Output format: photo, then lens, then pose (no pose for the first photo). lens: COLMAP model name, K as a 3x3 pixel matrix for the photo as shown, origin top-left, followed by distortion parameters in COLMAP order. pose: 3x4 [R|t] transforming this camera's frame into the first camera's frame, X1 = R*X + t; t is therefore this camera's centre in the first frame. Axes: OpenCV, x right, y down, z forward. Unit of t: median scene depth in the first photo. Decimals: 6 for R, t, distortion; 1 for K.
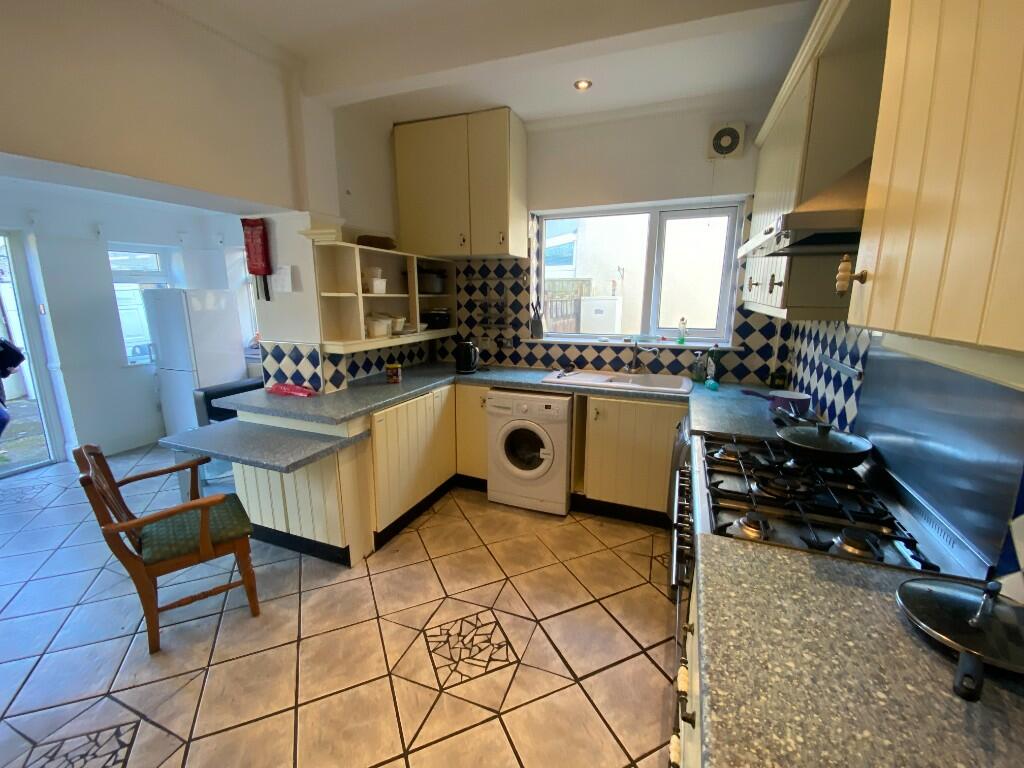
lens RADIAL K [[427.6, 0, 512.2], [0, 427.6, 381.5], [0, 0, 1]] dist [0.029479, -0.024528]
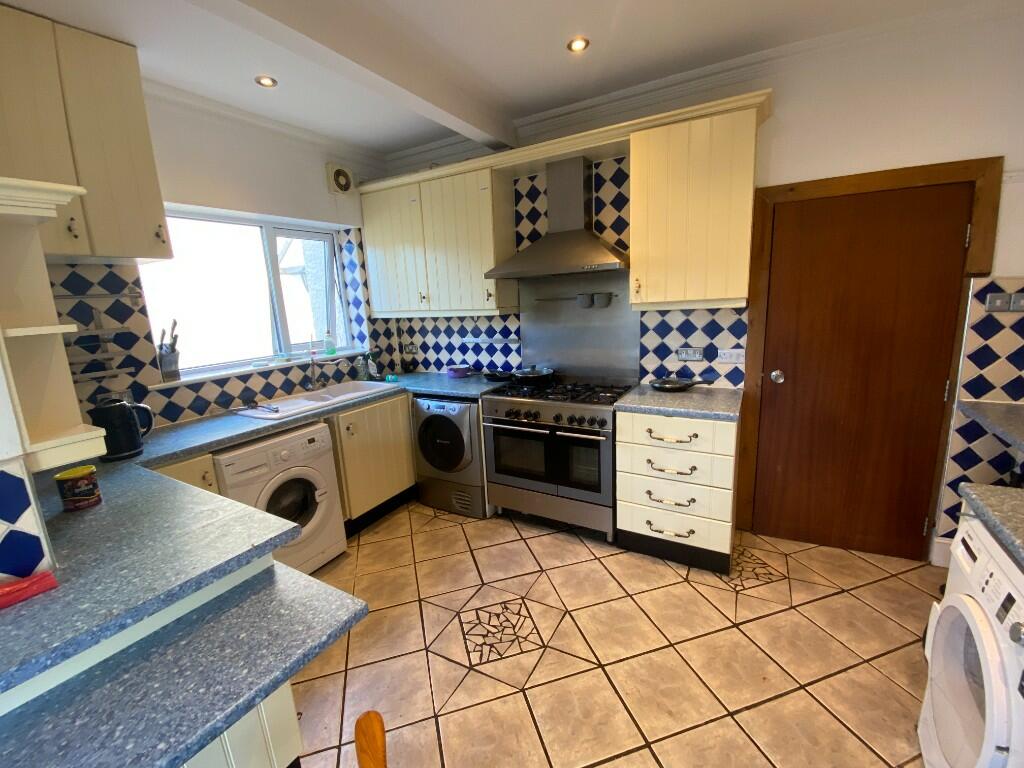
lens RADIAL K [[427.6, 0, 512.2], [0, 427.6, 381.5], [0, 0, 1]] dist [0.029479, -0.024528]
pose [[0.141030, -0.198457, 0.969910, -0.670766], [0.246289, 0.955934, 0.159785, -0.092837], [-0.958881, 0.216344, 0.183693, 0.423120]]
